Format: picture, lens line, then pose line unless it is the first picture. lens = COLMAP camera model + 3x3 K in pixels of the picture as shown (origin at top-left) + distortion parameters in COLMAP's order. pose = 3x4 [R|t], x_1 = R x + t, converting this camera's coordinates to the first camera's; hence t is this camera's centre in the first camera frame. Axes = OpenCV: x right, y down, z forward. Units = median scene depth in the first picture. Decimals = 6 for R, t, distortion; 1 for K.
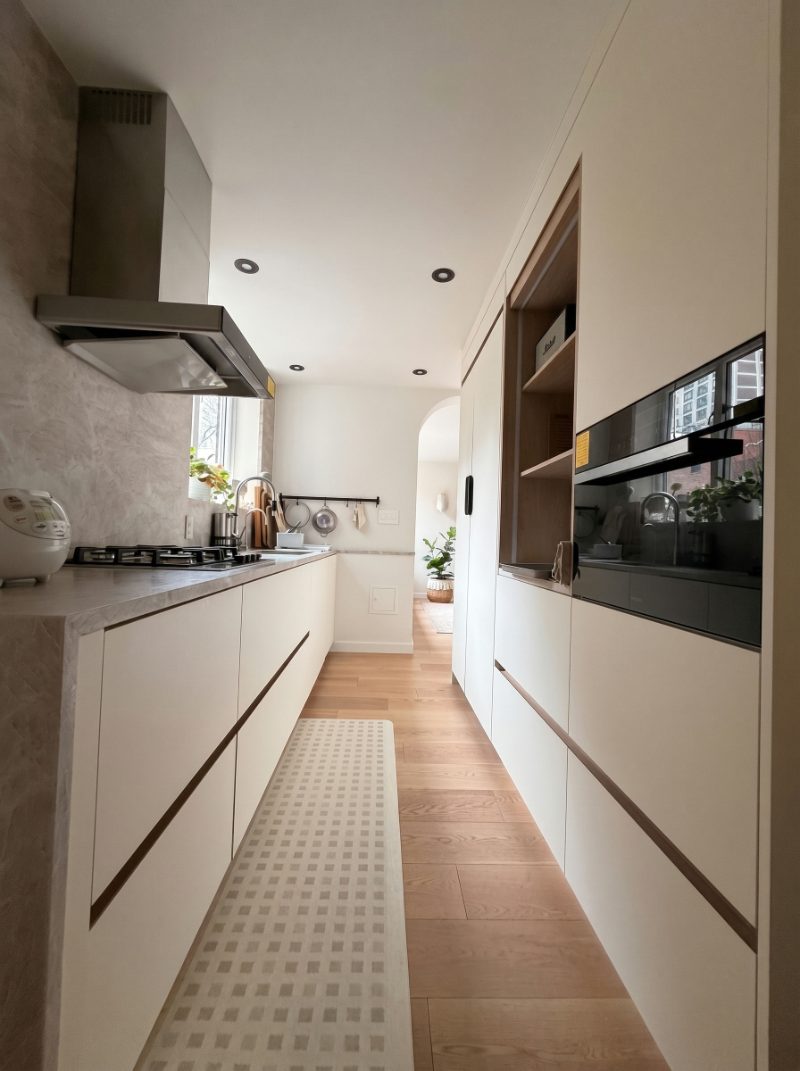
lens RADIAL K [[425.8, 0, 397.5], [0, 425.8, 534.0], [0, 0, 1]] dist [-0.007491, -0.000356]
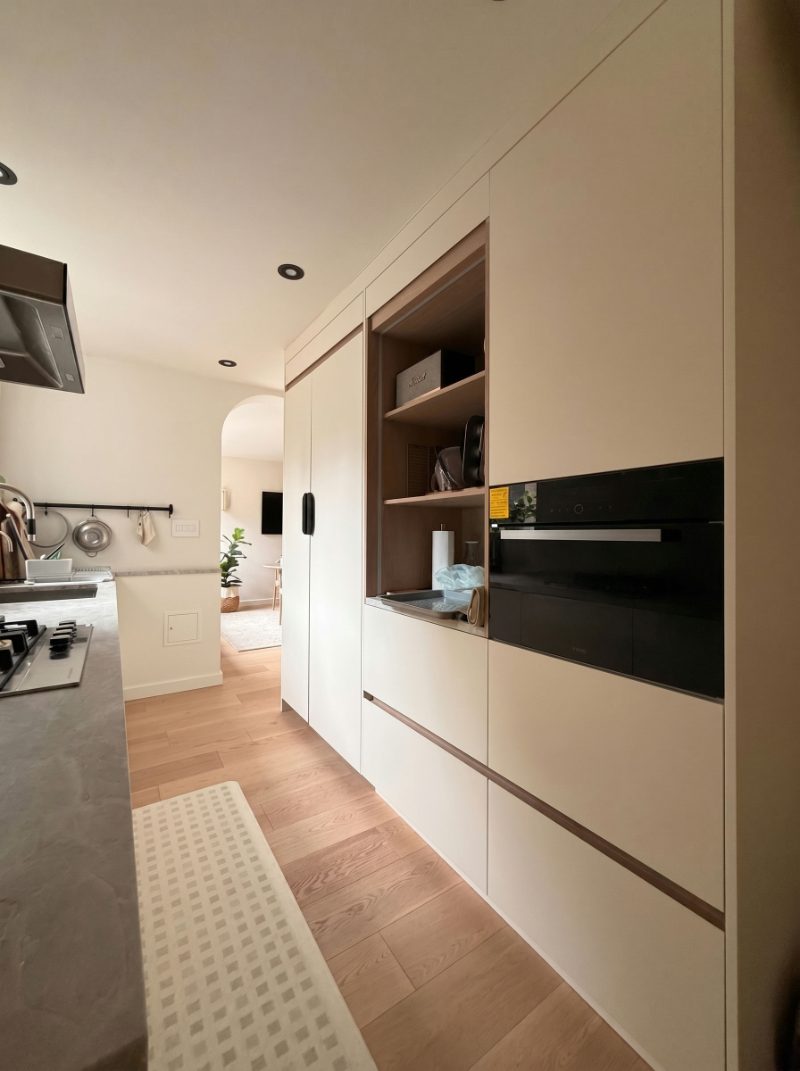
lens RADIAL K [[425.8, 0, 400.6], [0, 425.8, 533.6], [0, 0, 1]] dist [-0.007491, -0.000356]
pose [[0.851632, -0.030555, 0.523248, -0.169053], [0.019036, 0.999444, 0.027380, -0.076847], [-0.523794, -0.013357, 0.851740, 0.109159]]
